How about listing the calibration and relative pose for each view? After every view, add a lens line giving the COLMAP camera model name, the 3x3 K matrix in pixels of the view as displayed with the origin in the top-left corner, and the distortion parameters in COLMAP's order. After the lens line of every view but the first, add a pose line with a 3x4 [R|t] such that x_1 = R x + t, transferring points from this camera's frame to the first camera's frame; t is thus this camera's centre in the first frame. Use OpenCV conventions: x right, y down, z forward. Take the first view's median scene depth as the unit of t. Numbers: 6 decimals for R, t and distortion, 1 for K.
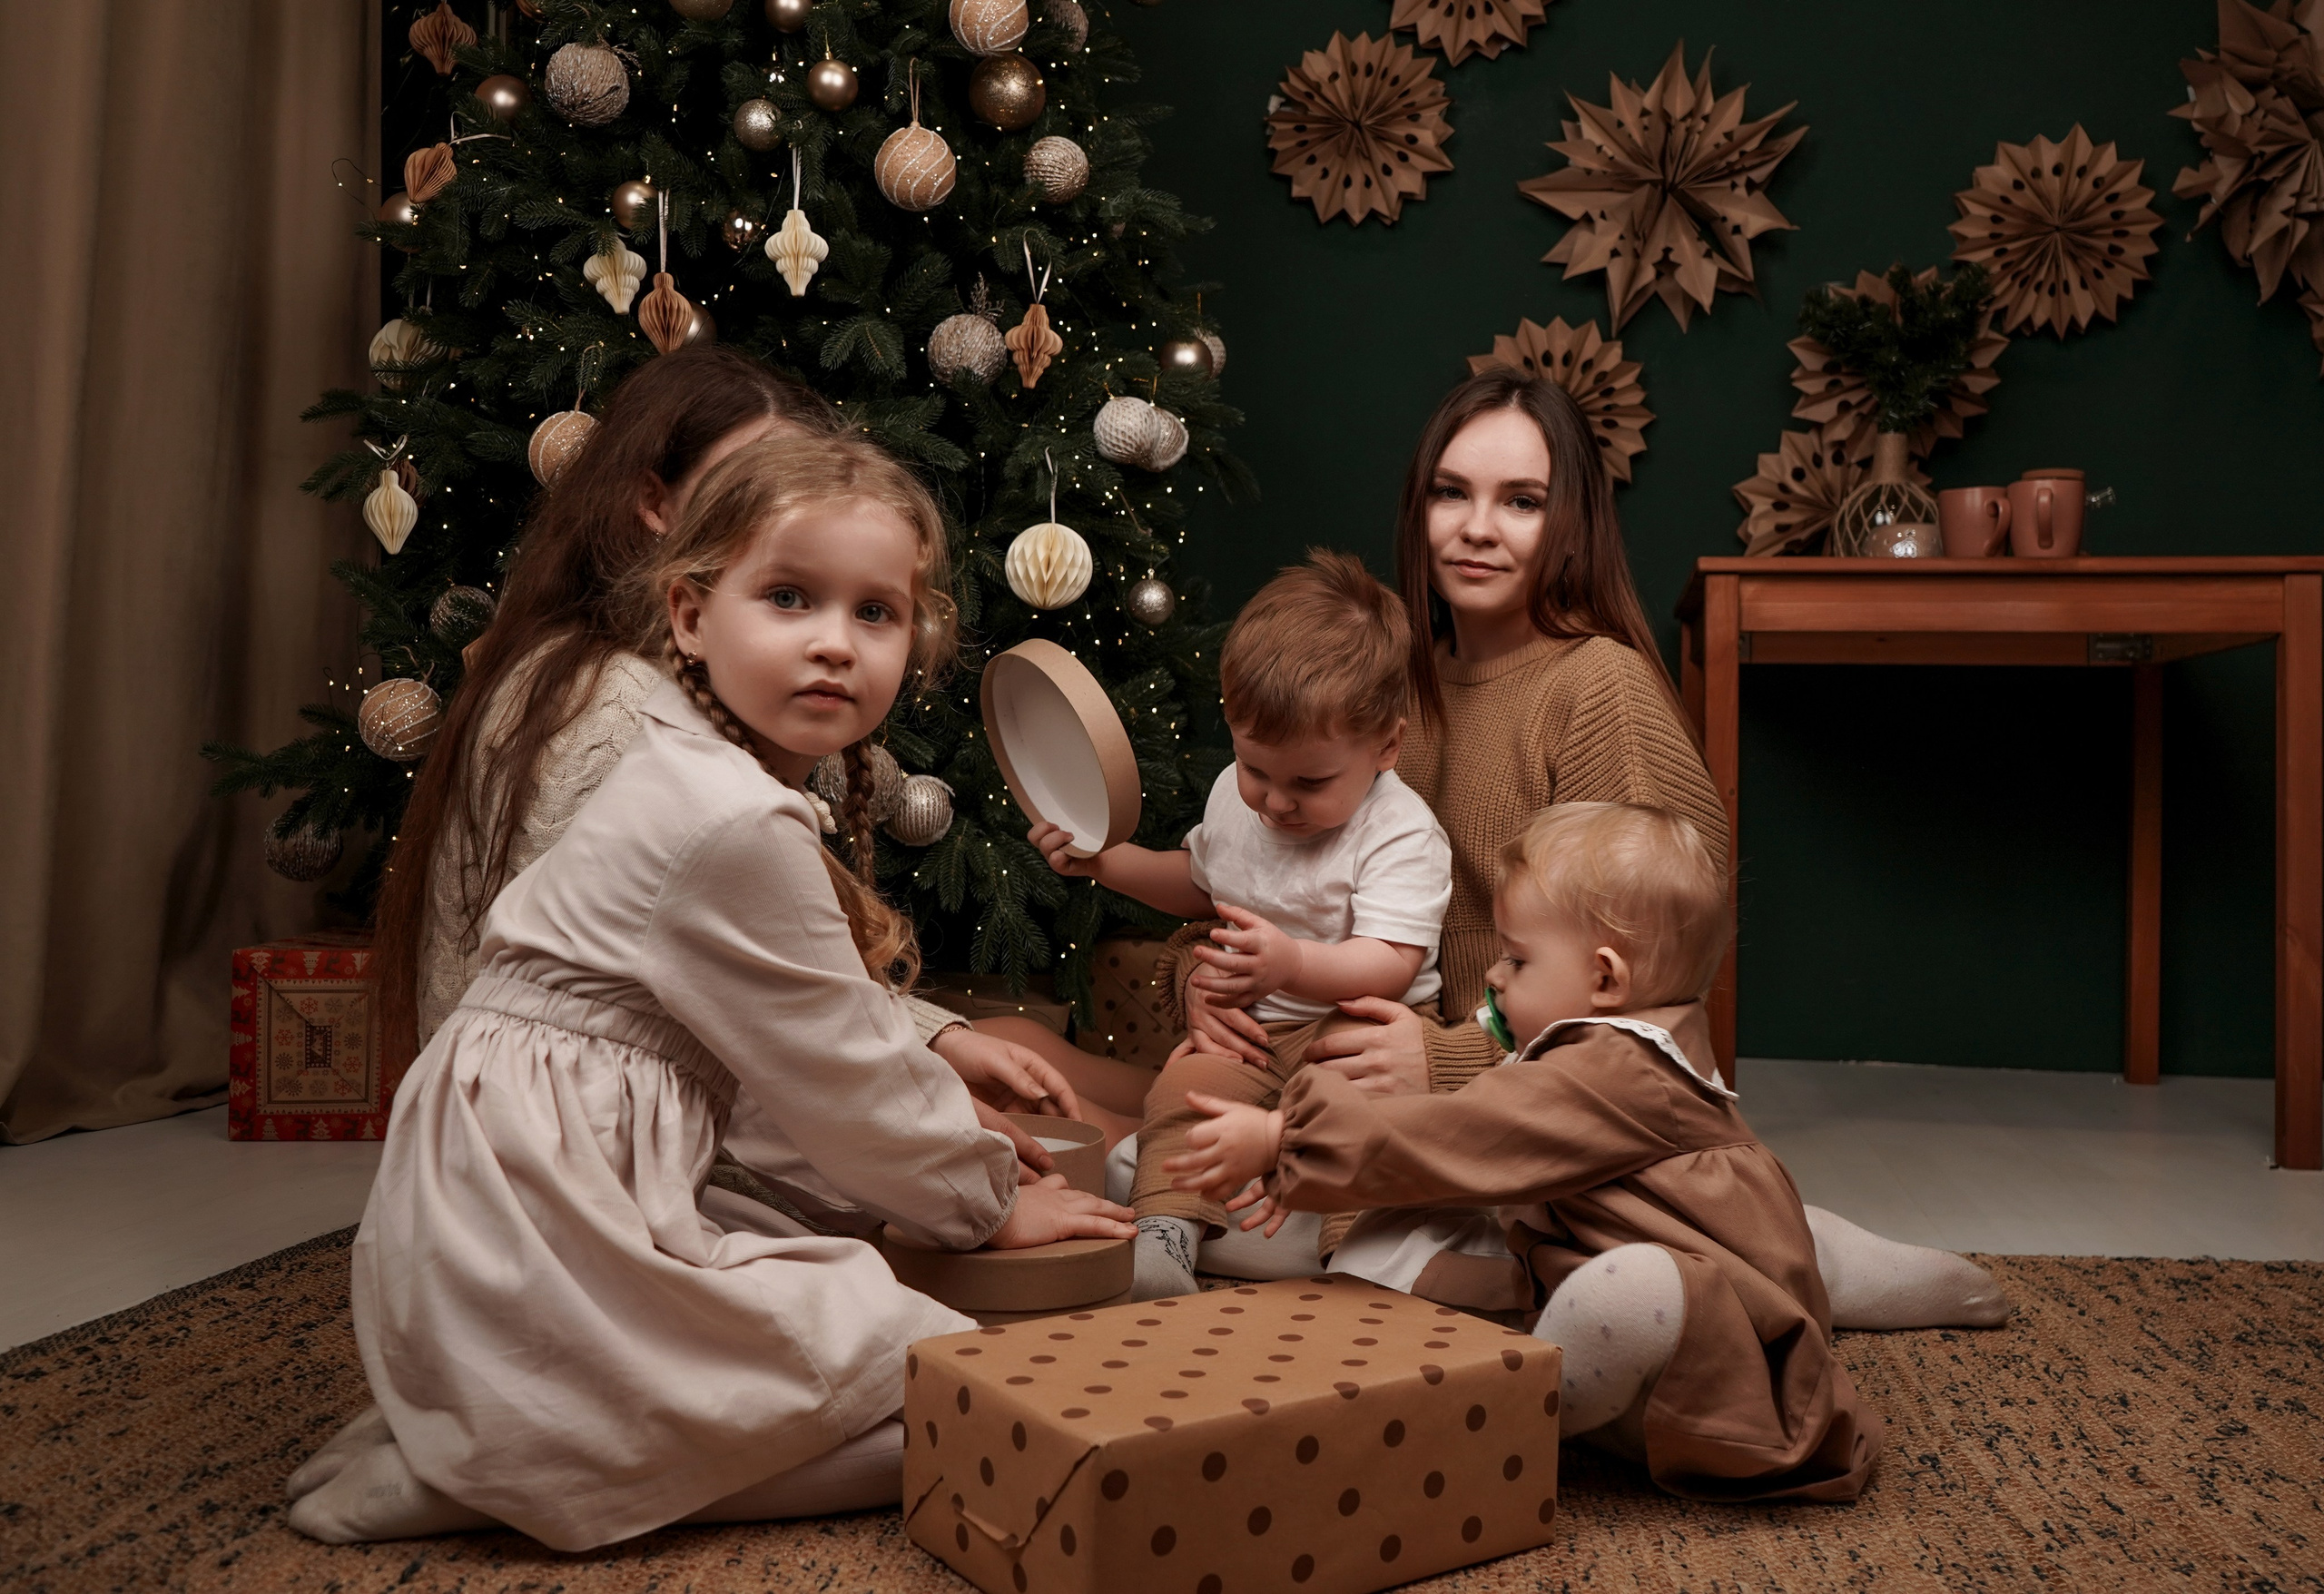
lens RADIAL K [[1831.4, 0, 1251.7], [0, 1831.4, 726.6], [0, 0, 1]] dist [0.000185, 0.001760]
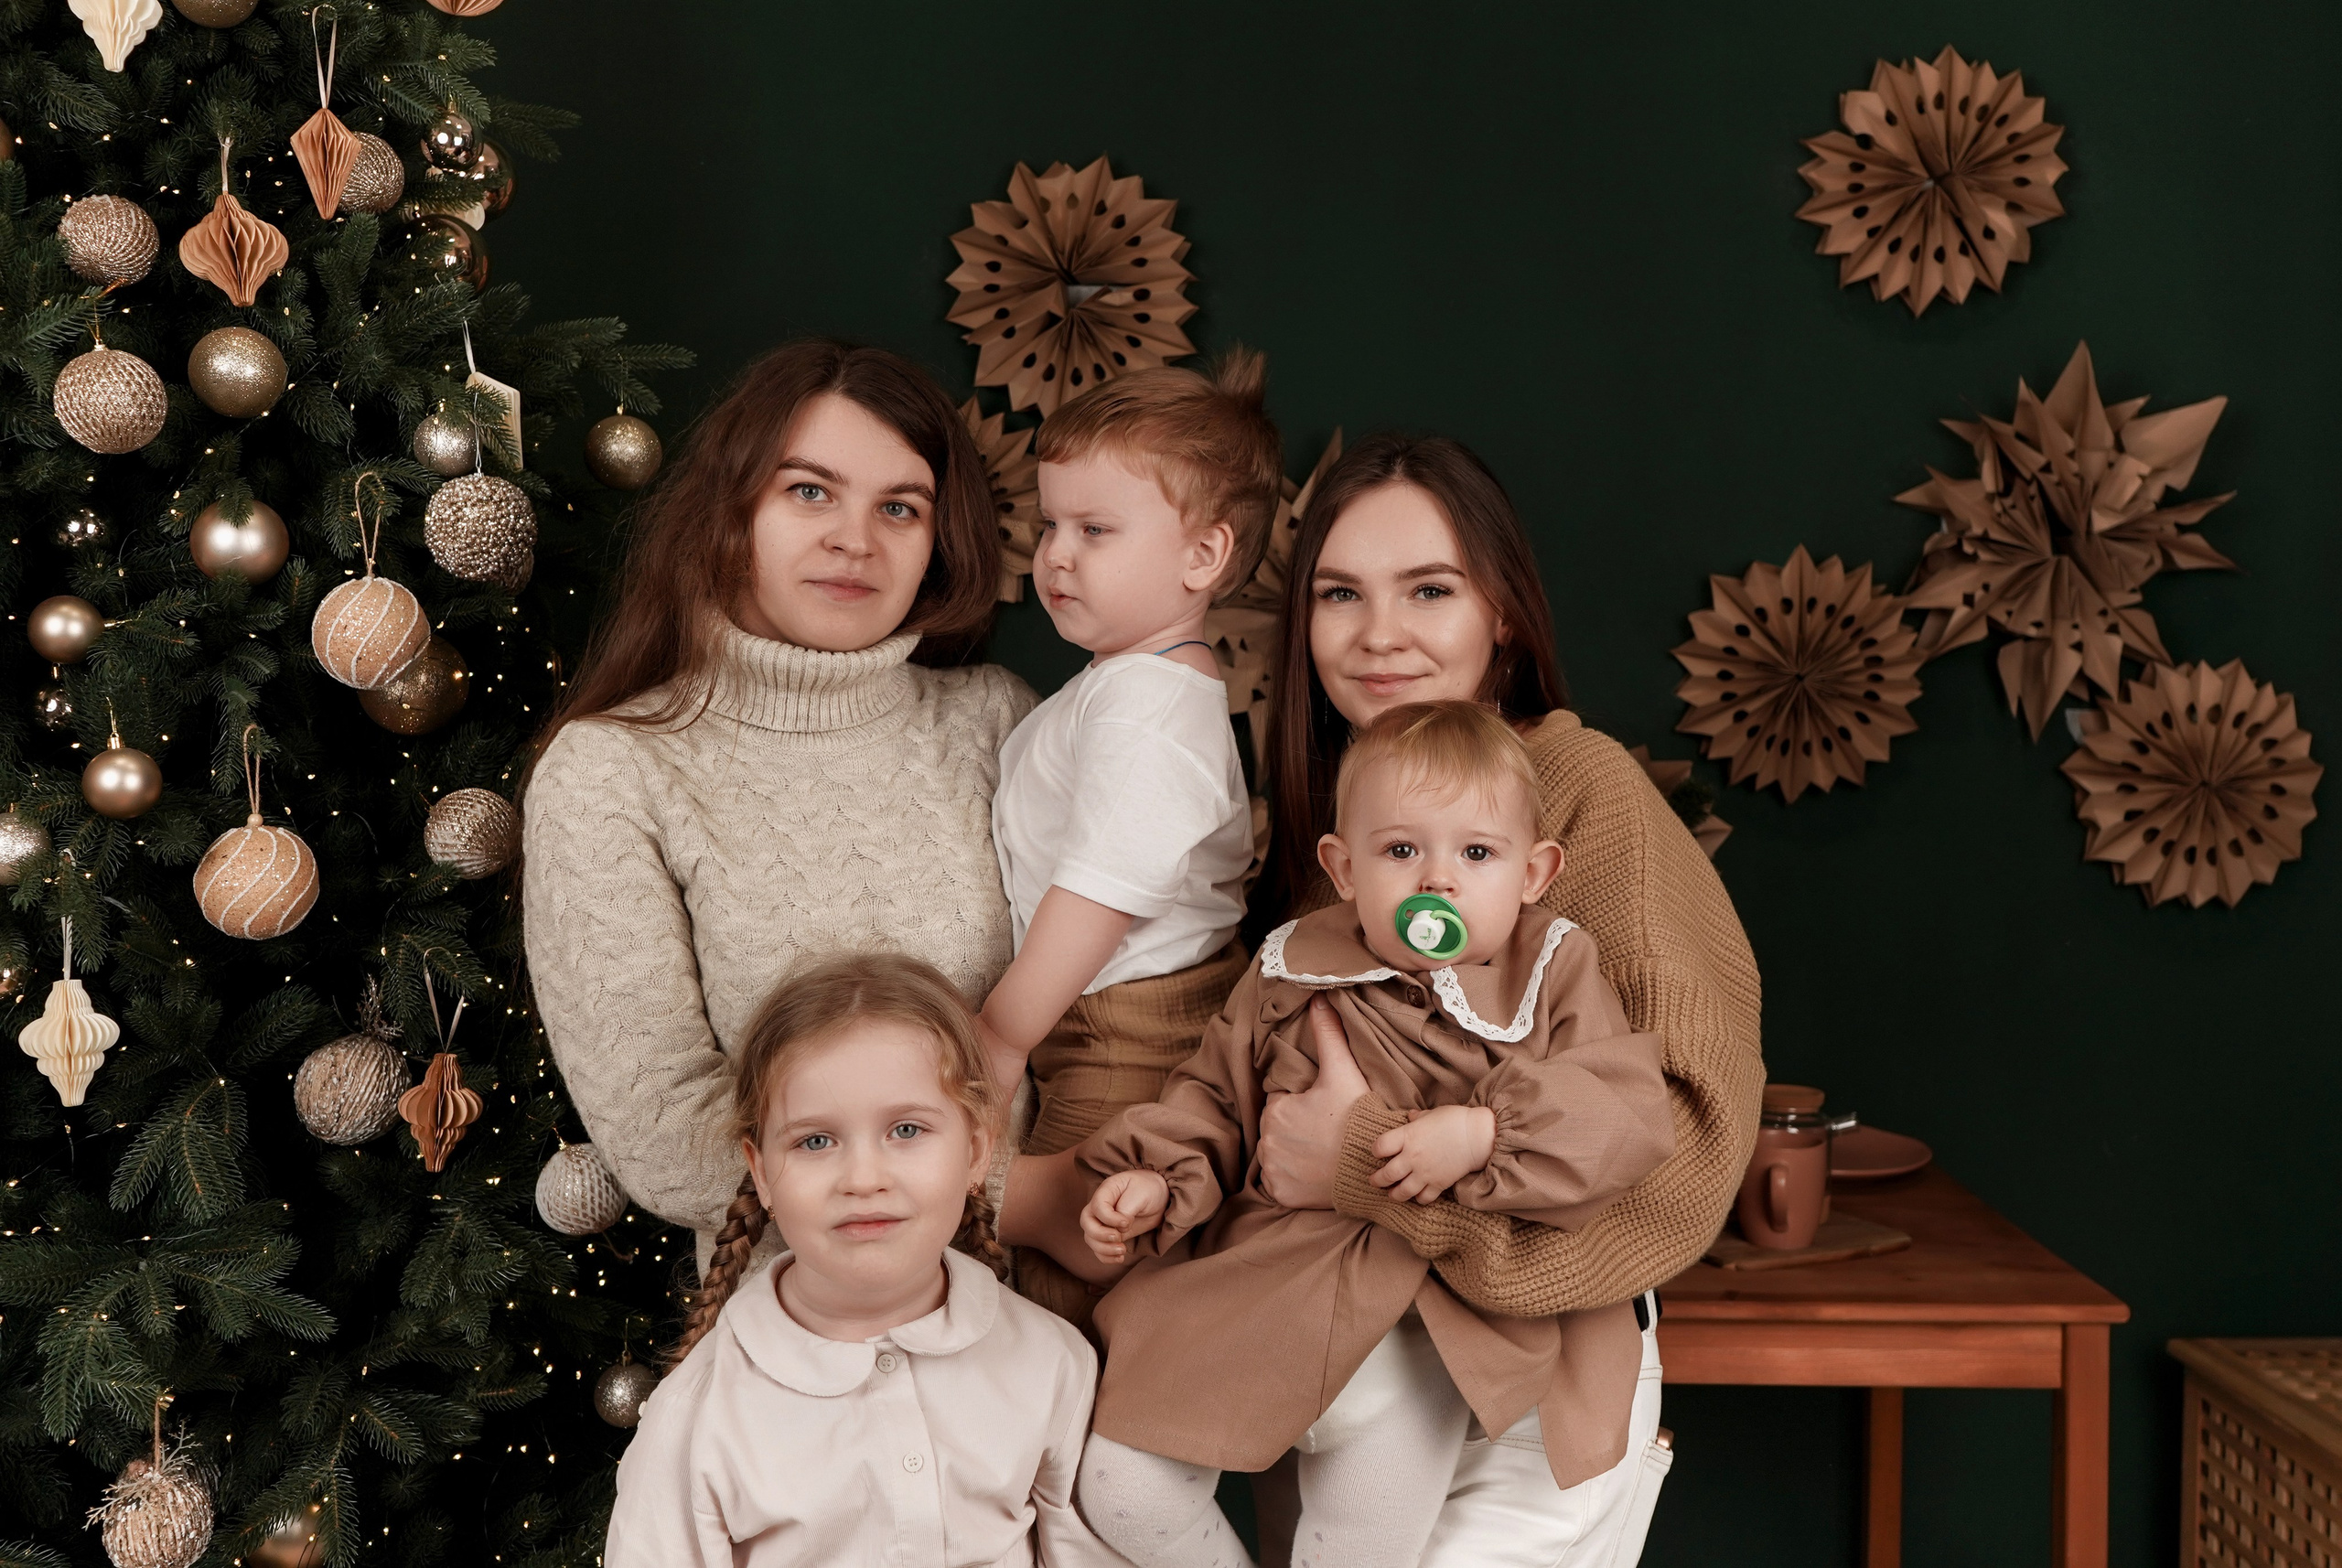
lens RADIAL K [[2030.9, 0, 1171.0], [0, 2030.9, 784.0], [0, 0, 1]] dist [0.003743, 0.002535]
pose [[0.990983, -0.015366, 0.133105, 0.052095], [0.009321, 0.998902, 0.045921, -0.321749], [-0.133664, -0.044266, 0.990038, 0.157188]]
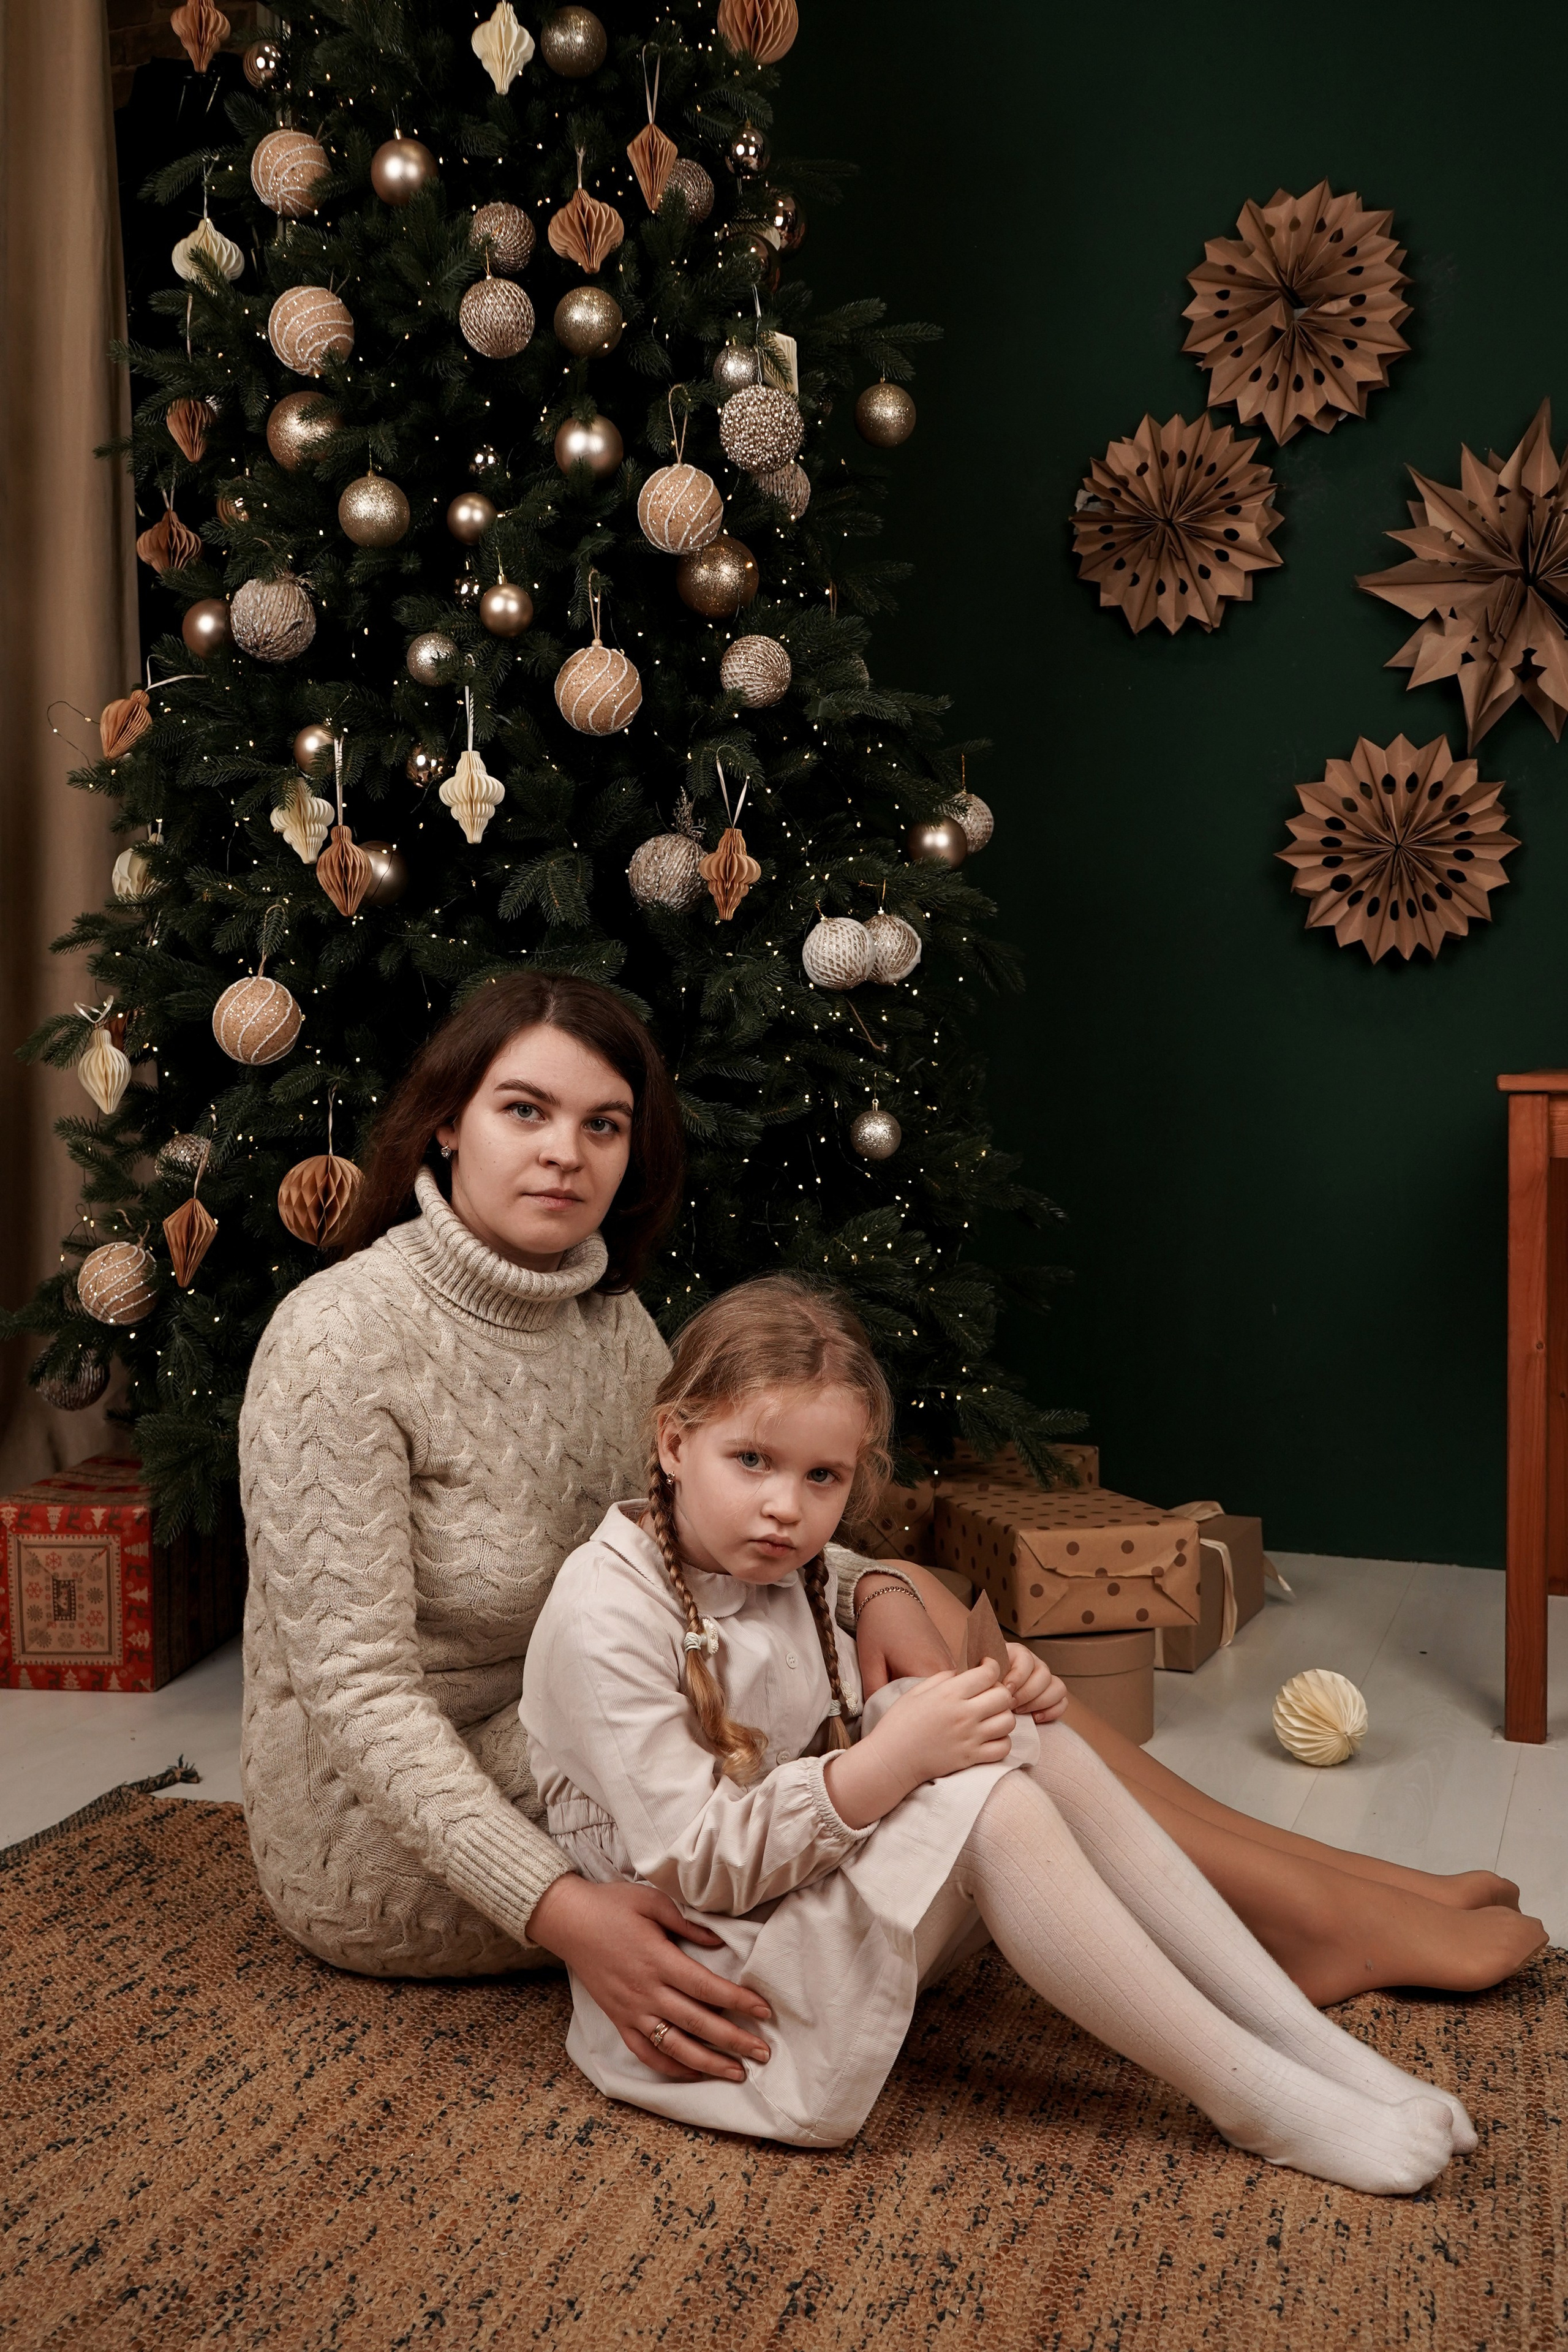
lens RADIAL K [[1968.1, 0, 862.8], [0, 1968.1, 1148.2], [0, 0, 1]] dist [-0.009718, 0.011920]
pose [[0.980396, -0.011555, -0.196697, 0.121725], [0.023685, 0.997951, 0.059431, -0.110835], [0.195607, -0.062925, 0.978661, 0.029356]]
